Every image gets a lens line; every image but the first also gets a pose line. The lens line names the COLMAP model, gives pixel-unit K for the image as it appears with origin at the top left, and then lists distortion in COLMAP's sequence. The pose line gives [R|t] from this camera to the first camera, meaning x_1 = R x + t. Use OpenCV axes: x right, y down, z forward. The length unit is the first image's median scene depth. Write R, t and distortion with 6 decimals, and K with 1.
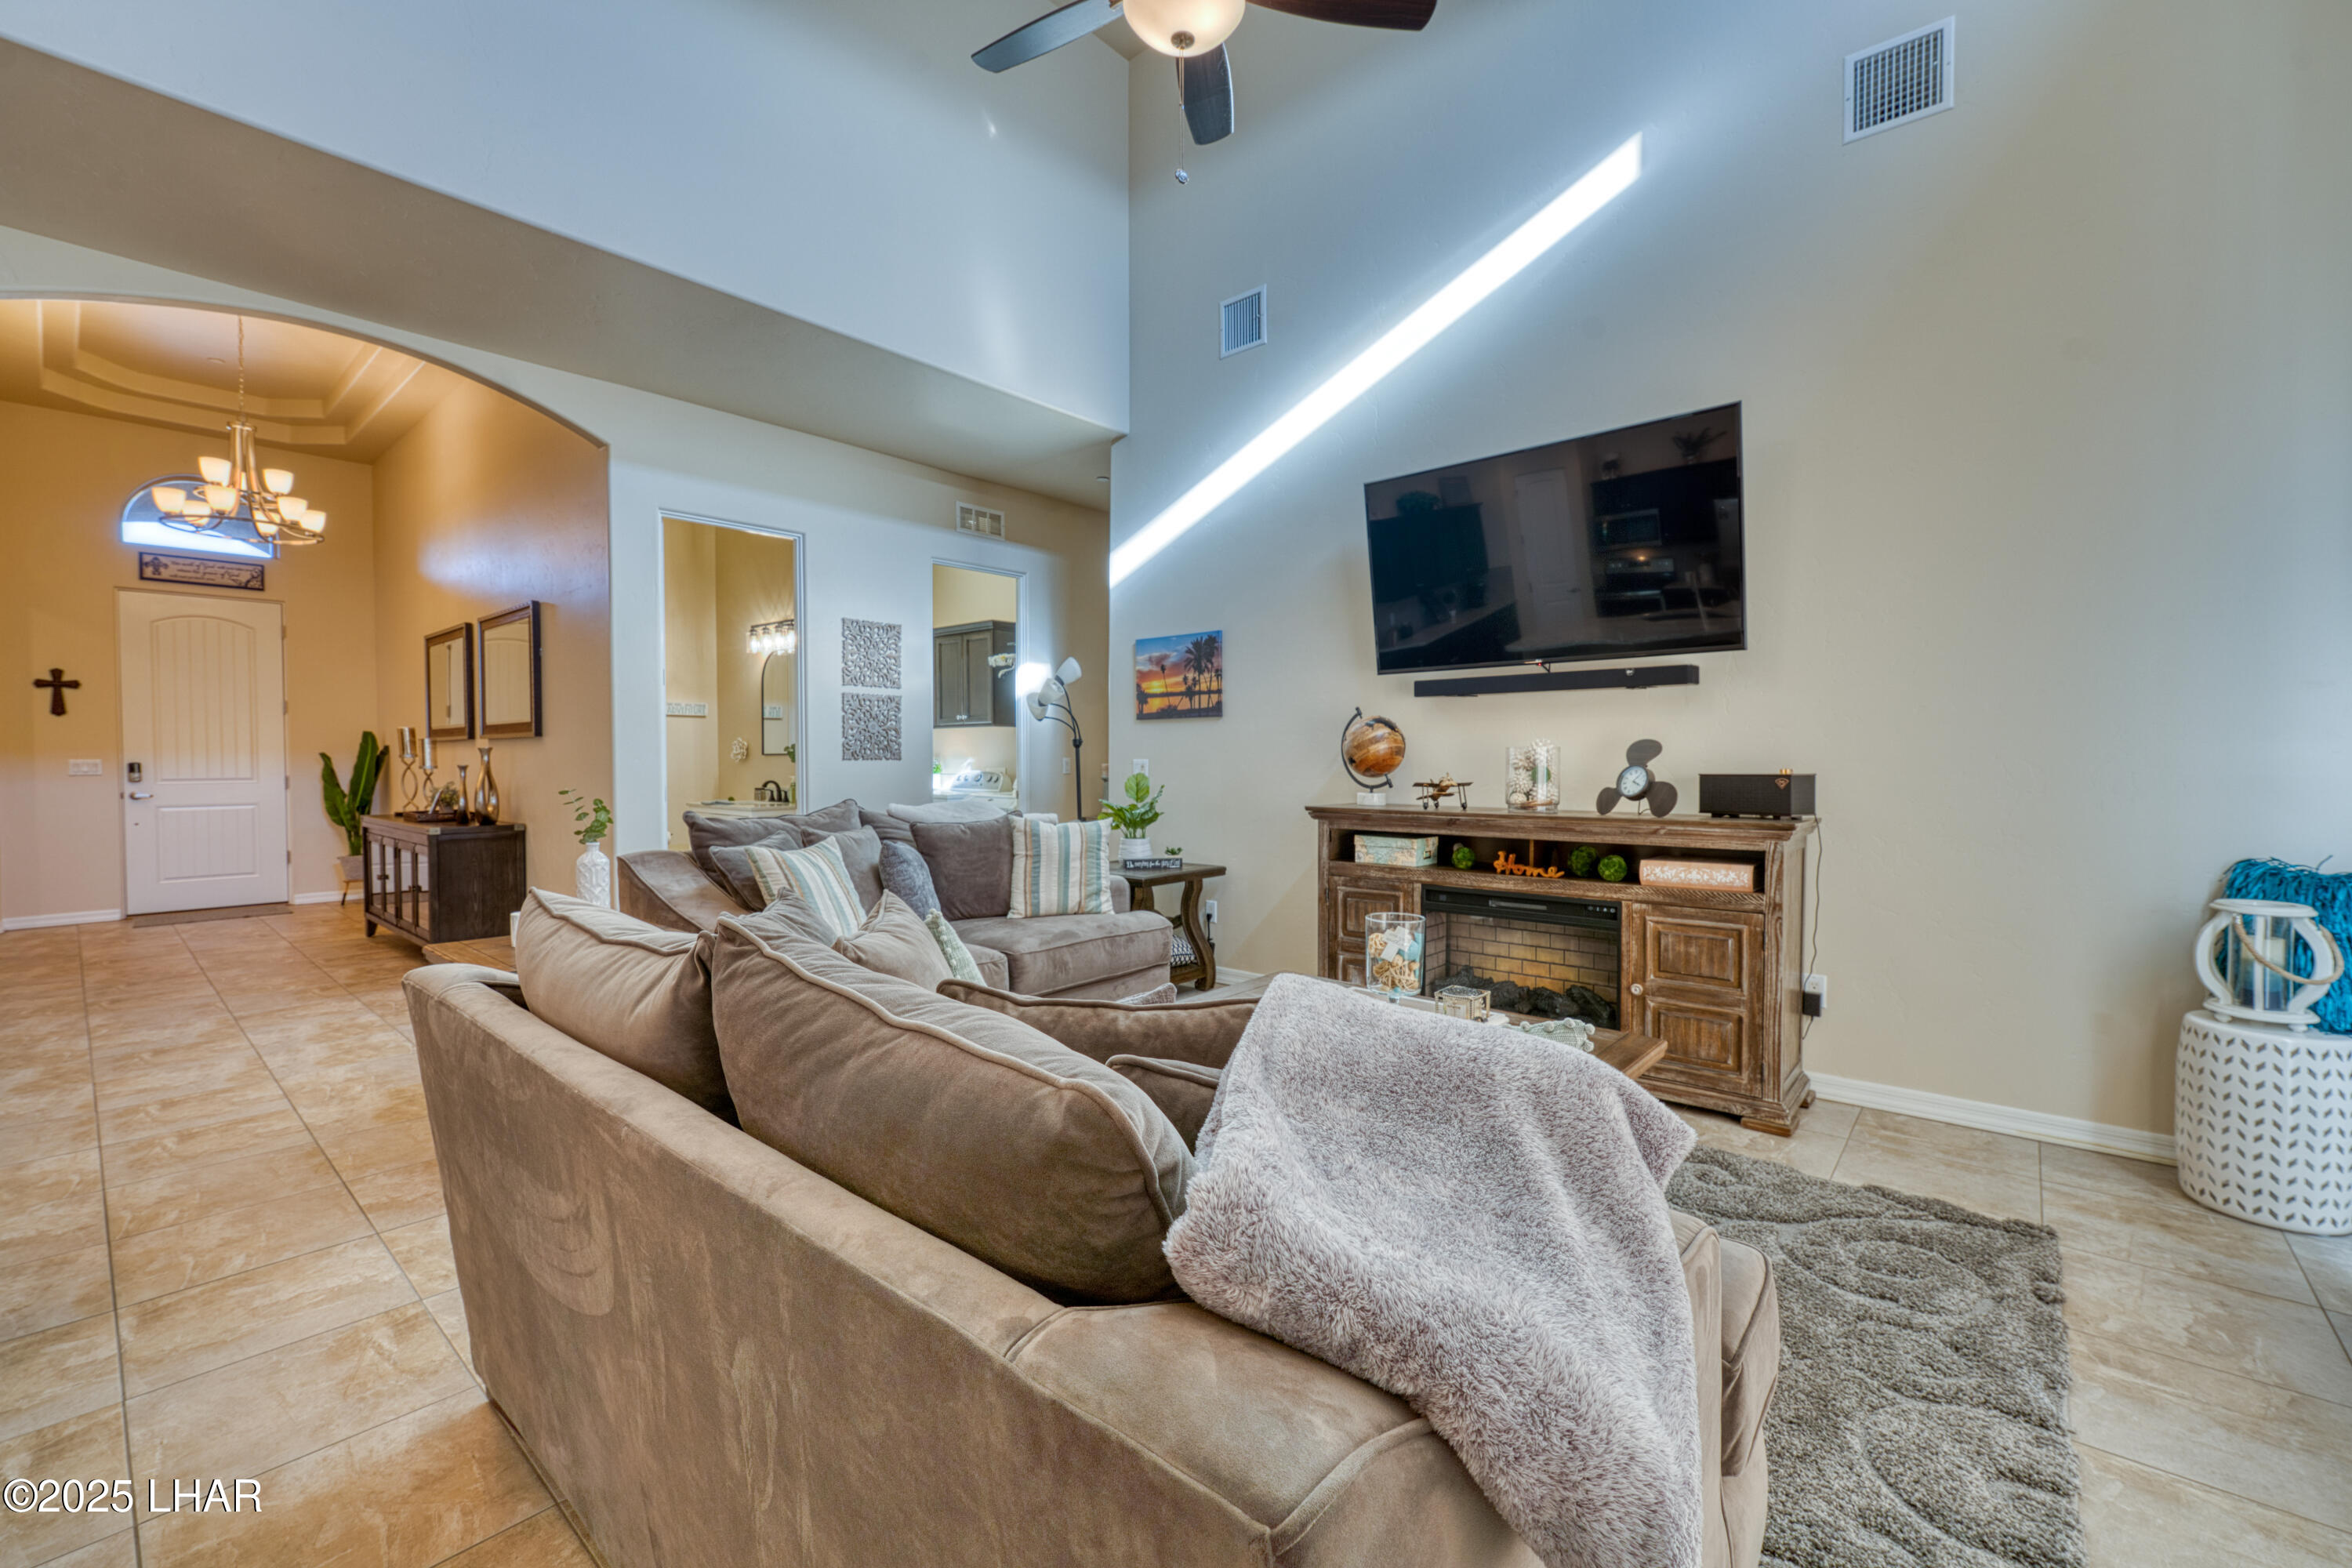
lens RADIAL K [[999.2, 0, 1156.2], [0, 999.2, 774.1], [0, 0, 1]] dist [-0.002742, 0.000521]
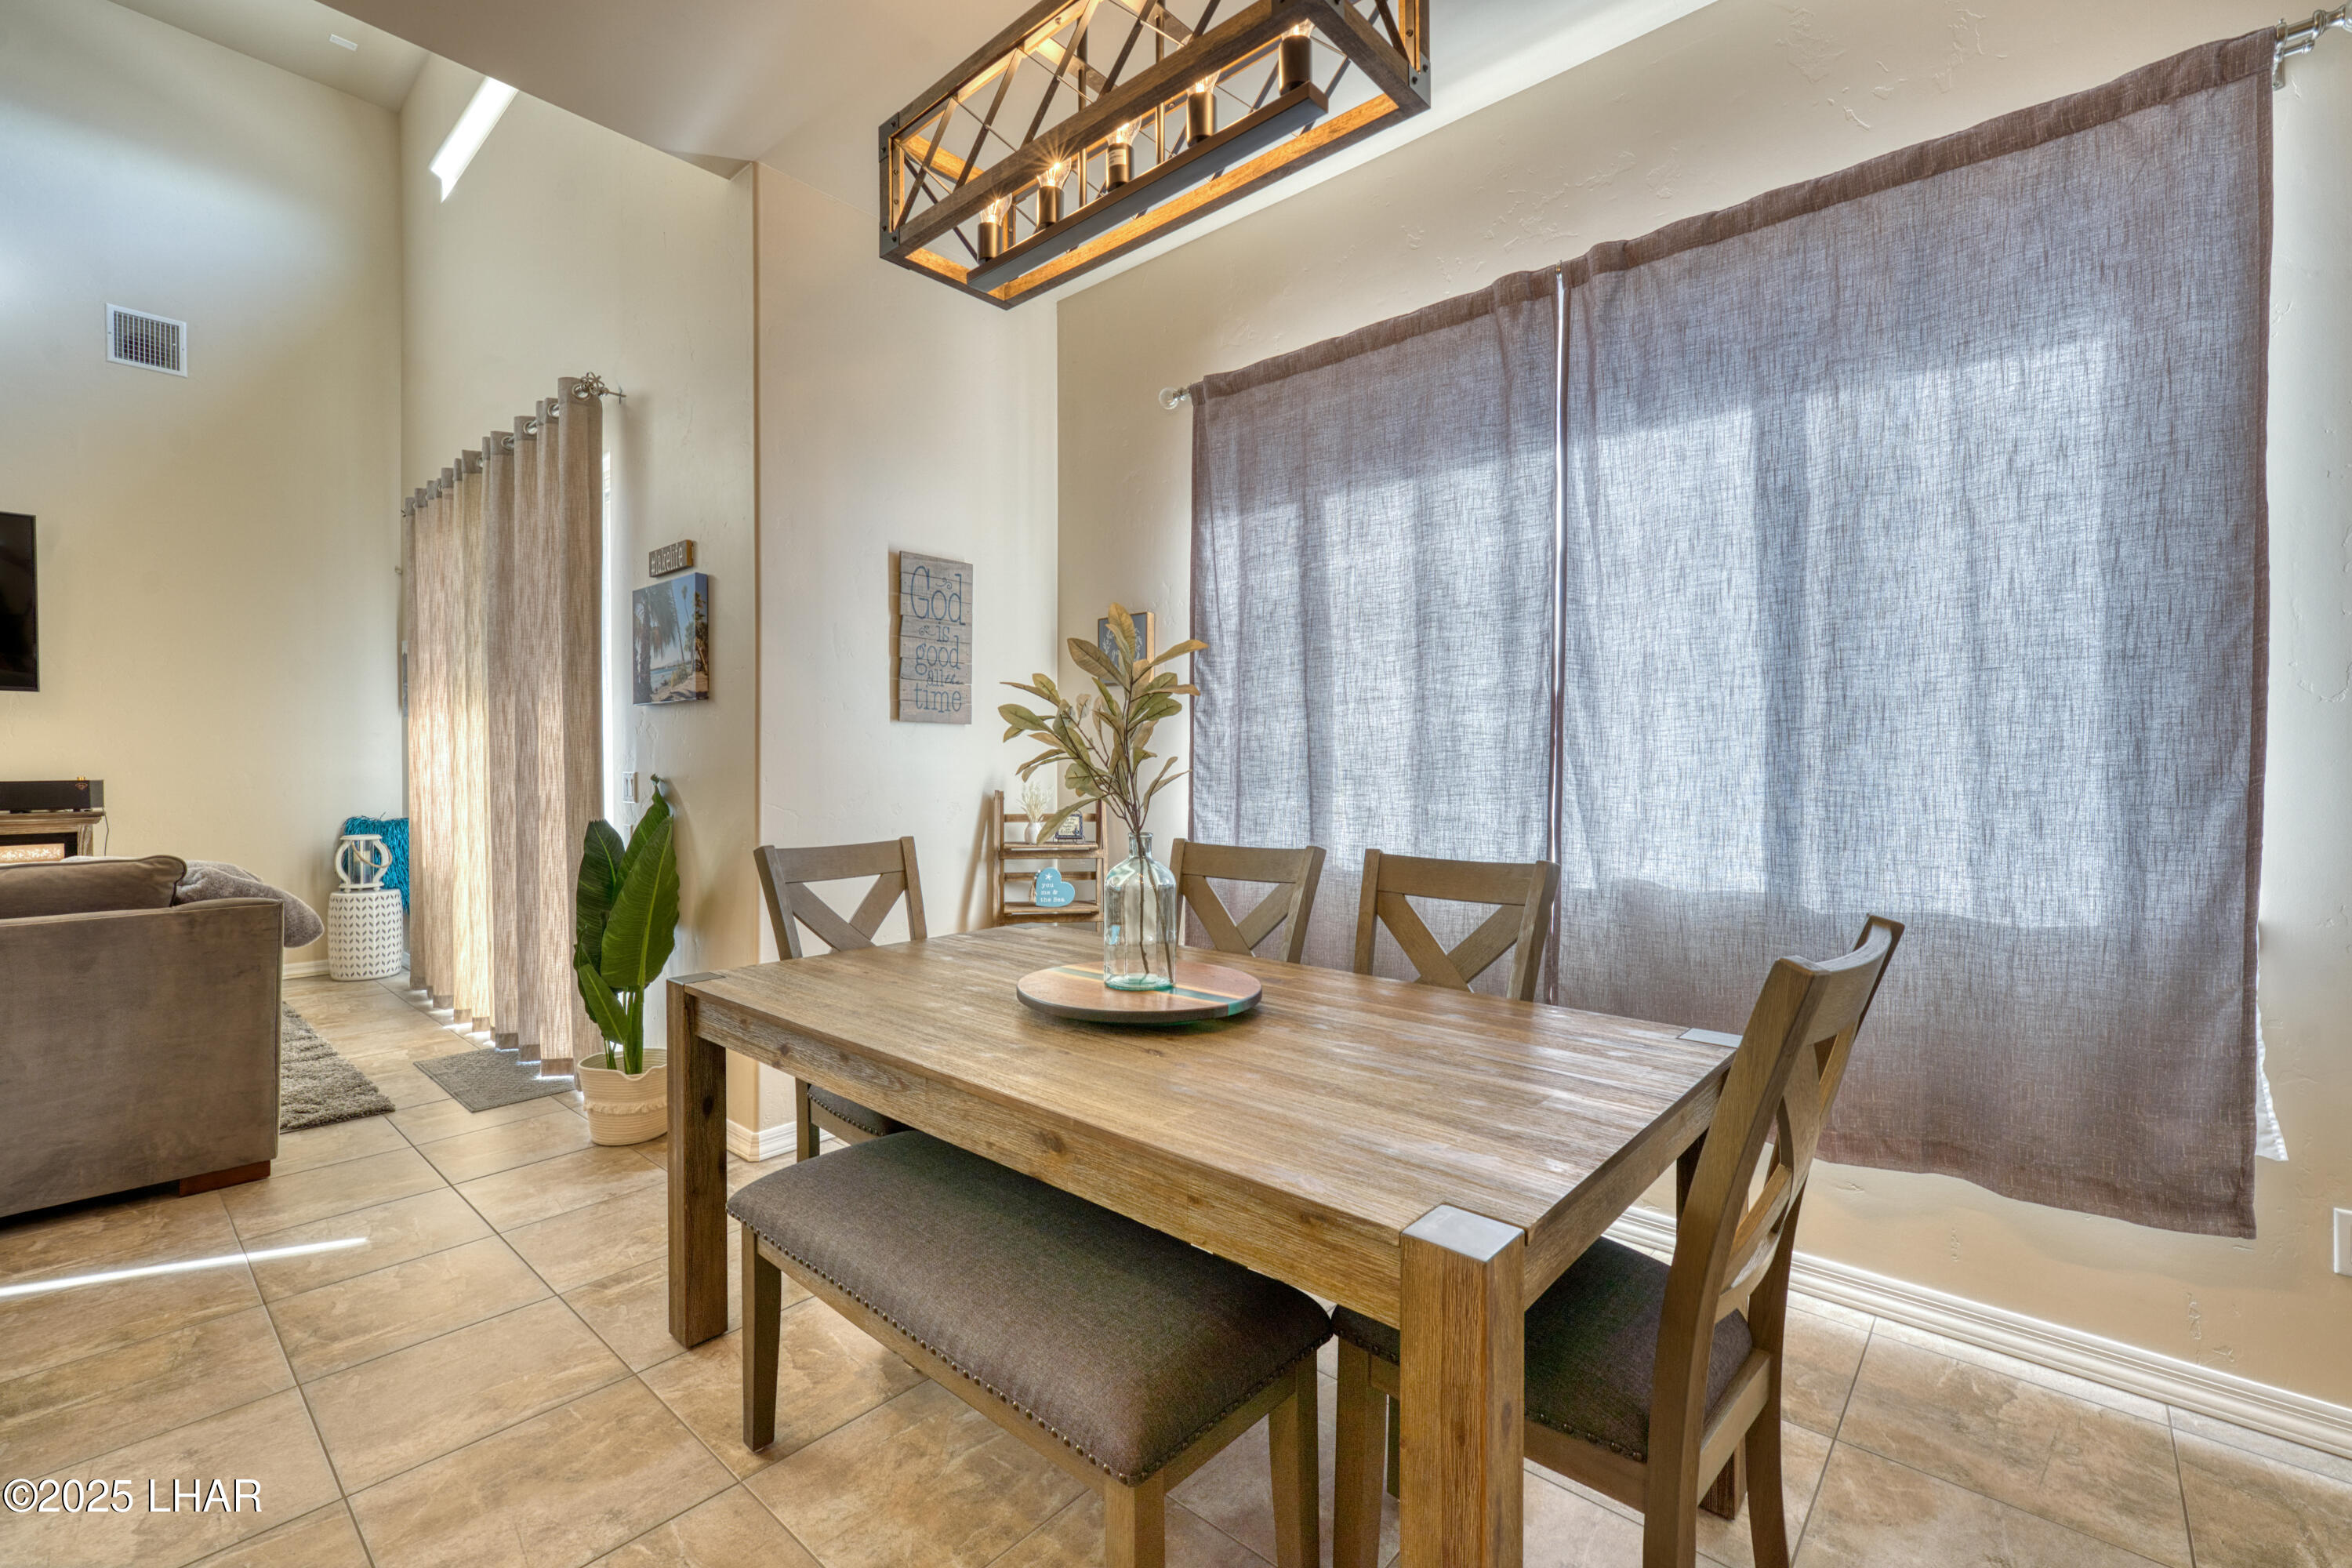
lens RADIAL K [[999.2, 0, 1167.7], [0, 999.2, 779.8], [0, 0, 1]] dist [-0.002742, 0.000521]
pose [[-0.001730, -0.014082, 0.999899, -0.645900], [0.016846, 0.999759, 0.014109, 0.004010], [-0.999857, 0.016868, -0.001492, -0.458855]]
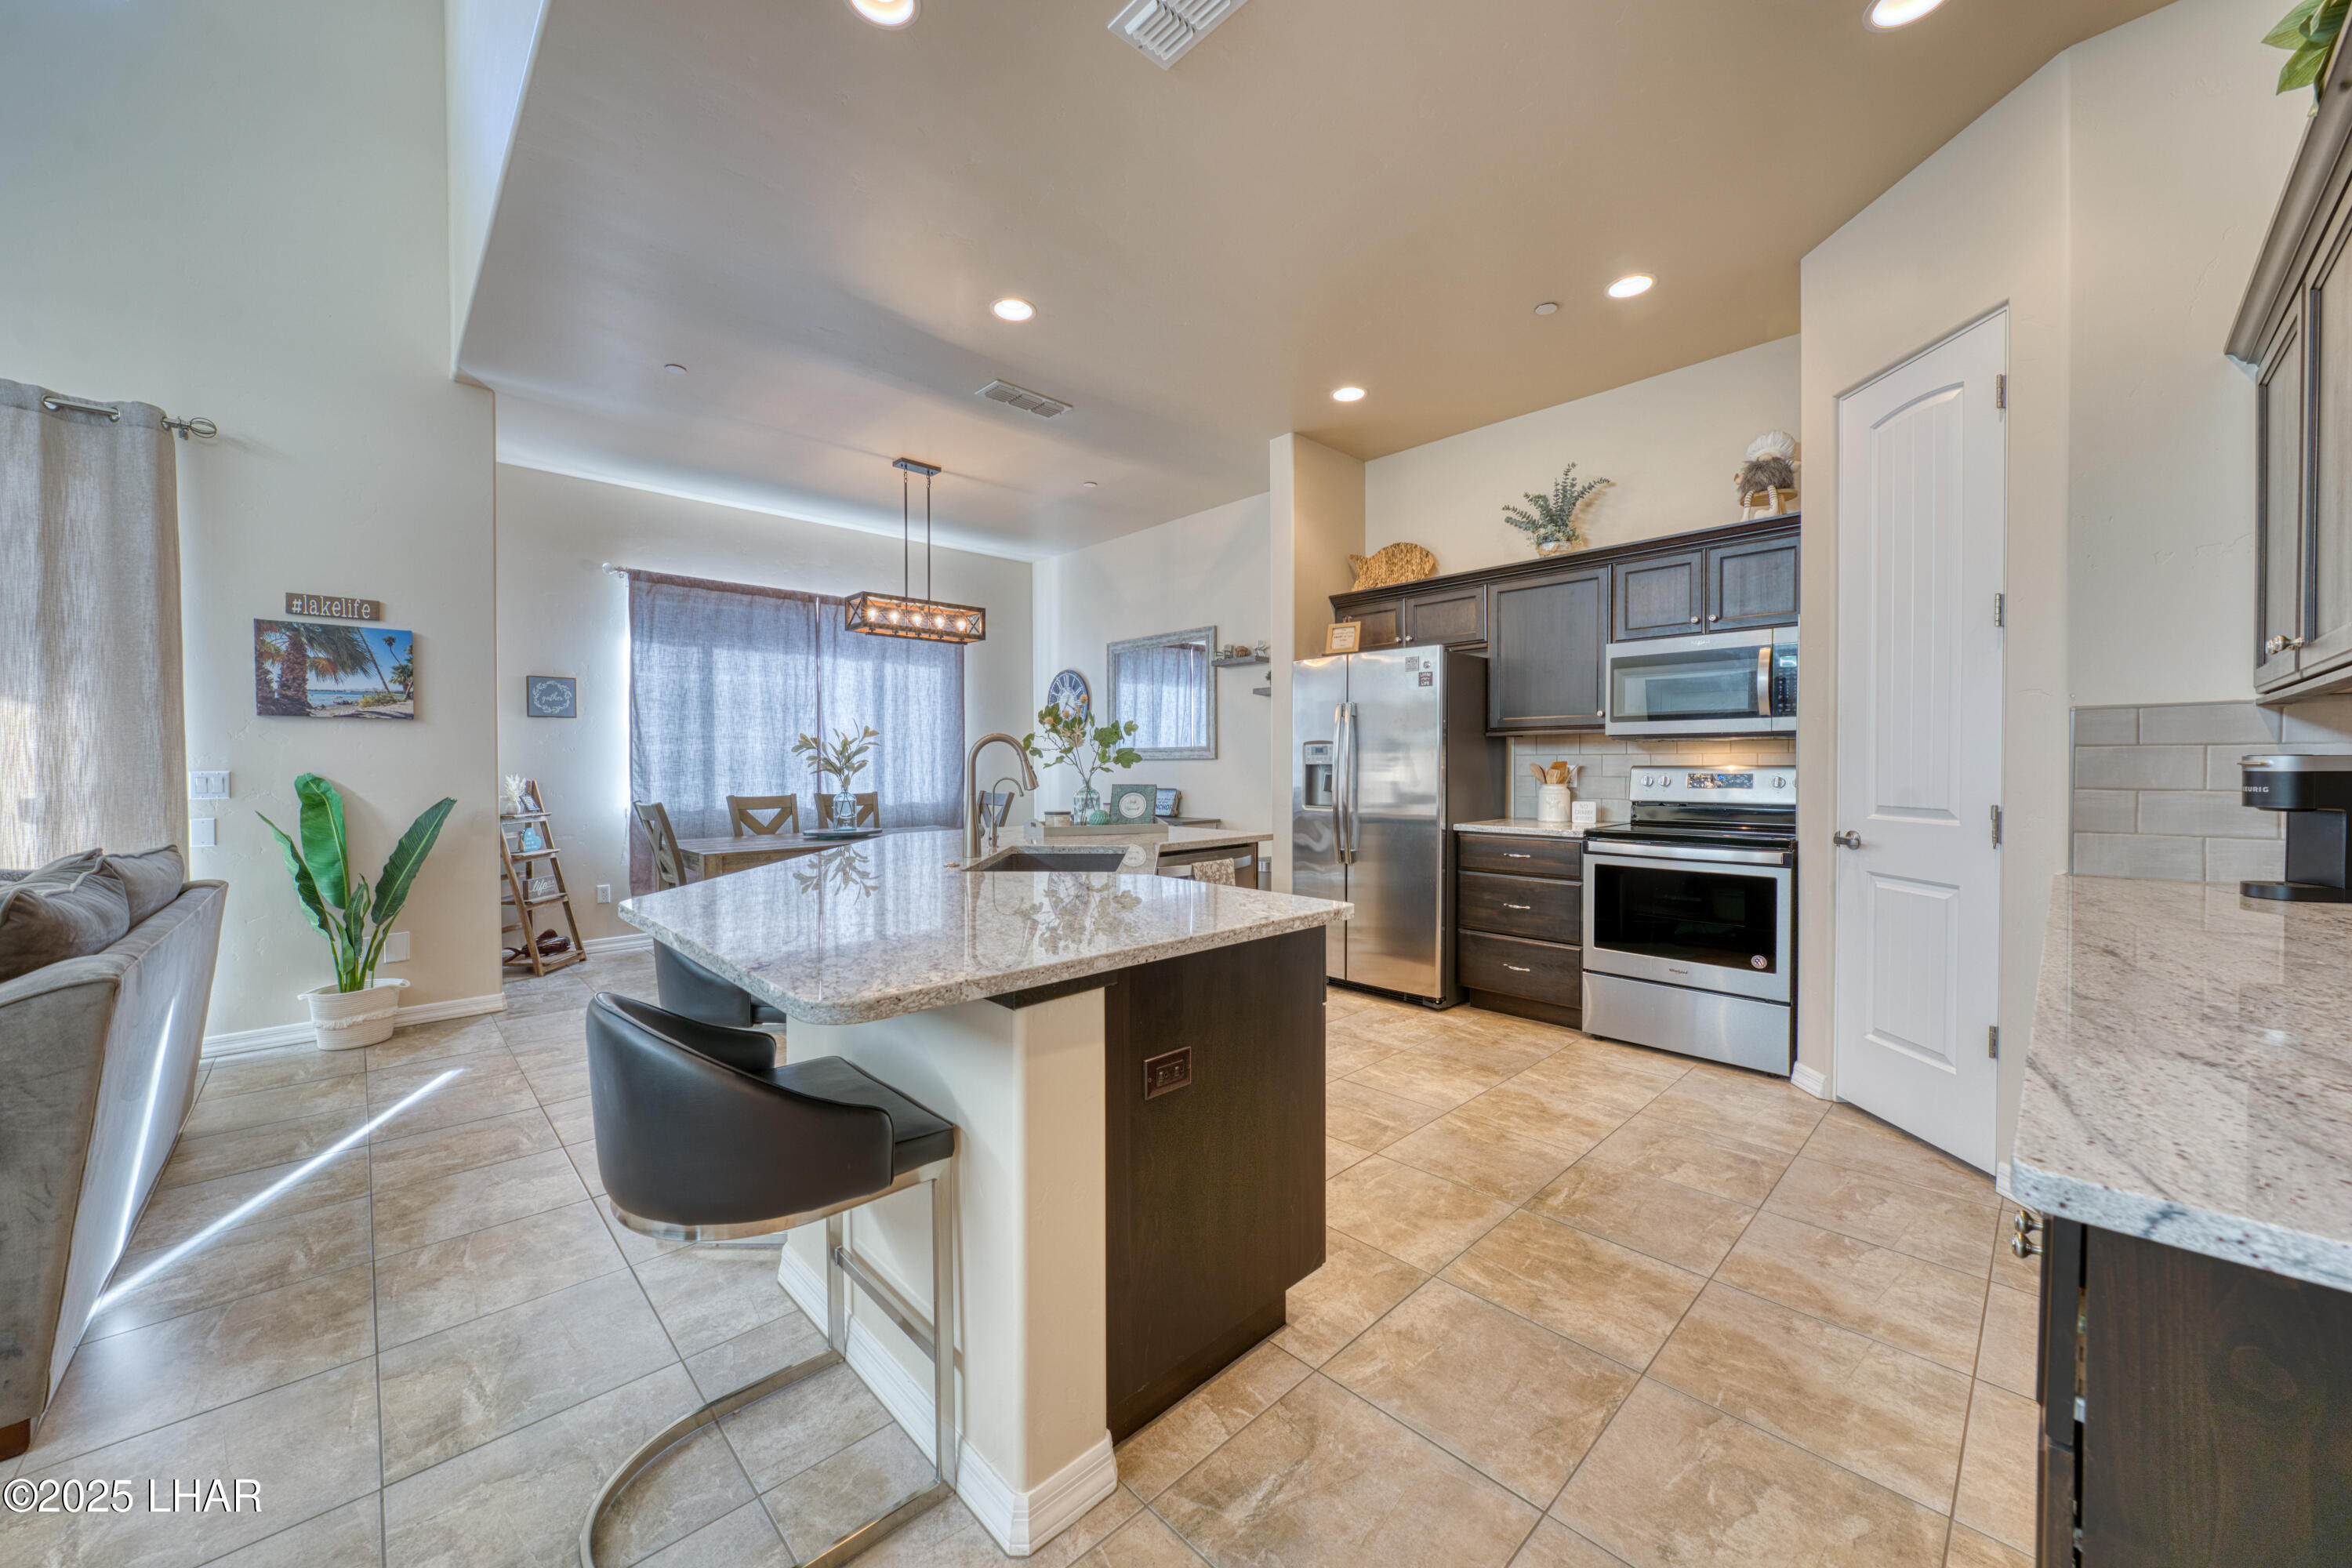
lens RADIAL K [[862.3, 0, 1159.3], [0, 862.3, 777.6], [0, 0, 1]] dist [-0.005378, 0.001032]
pose [[-0.995928, 0.002882, 0.090111, -0.776524], [0.005726, 0.999493, 0.031318, -0.013206], [-0.089976, 0.031706, -0.995439, 0.737594]]
